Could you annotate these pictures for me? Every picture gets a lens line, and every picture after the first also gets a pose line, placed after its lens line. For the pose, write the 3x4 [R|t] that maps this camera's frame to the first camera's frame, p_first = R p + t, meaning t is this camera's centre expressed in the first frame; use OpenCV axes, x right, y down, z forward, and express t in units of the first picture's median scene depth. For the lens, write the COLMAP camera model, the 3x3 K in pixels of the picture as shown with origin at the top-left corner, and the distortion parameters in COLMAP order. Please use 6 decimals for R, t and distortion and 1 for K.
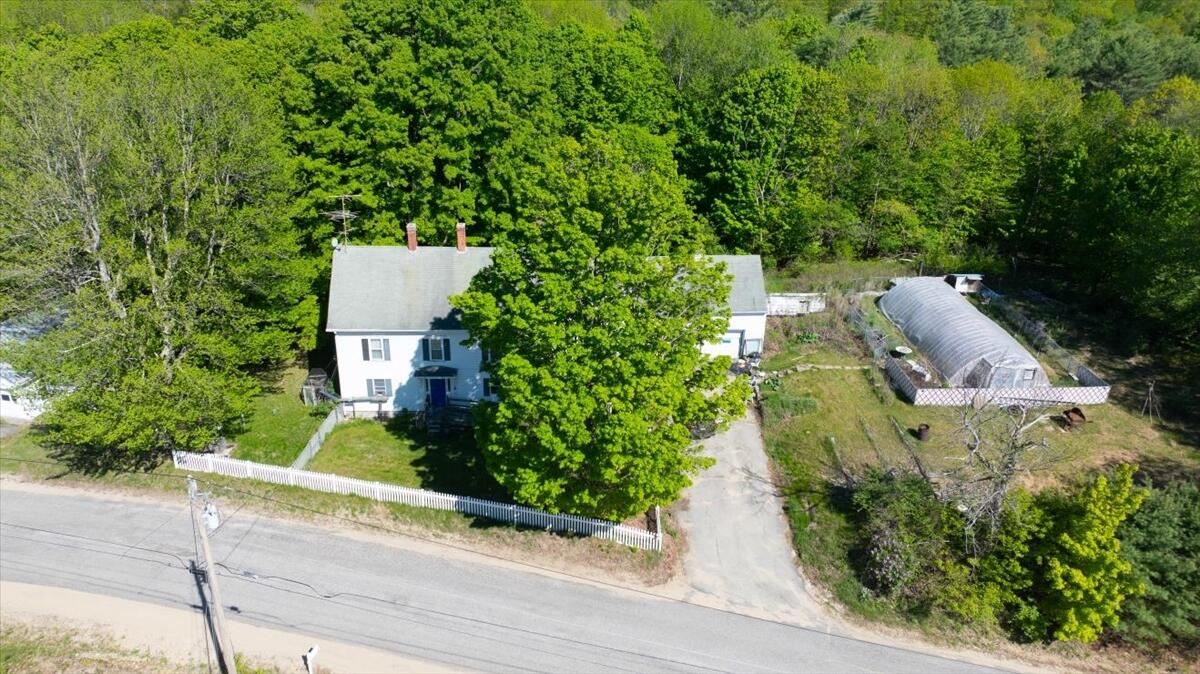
lens RADIAL K [[844.5, 0, 600.0], [0, 844.5, 337.0], [0, 0, 1]] dist [-0.028027, -0.000508]
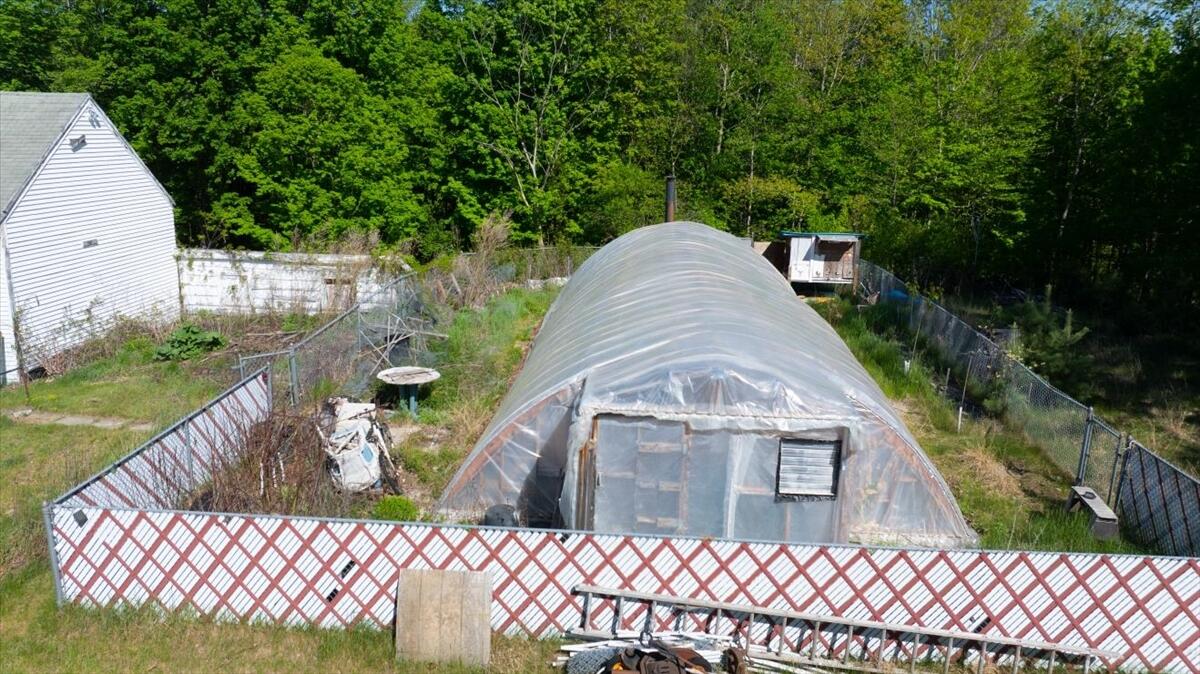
lens RADIAL K [[844.5, 0, 600.0], [0, 844.5, 337.0], [0, 0, 1]] dist [-0.028027, -0.000508]
pose [[0.993585, 0.031409, -0.108639, 0.413707], [-0.050998, 0.981875, -0.182537, 0.044497], [0.100936, 0.186906, 0.977179, 0.695009]]
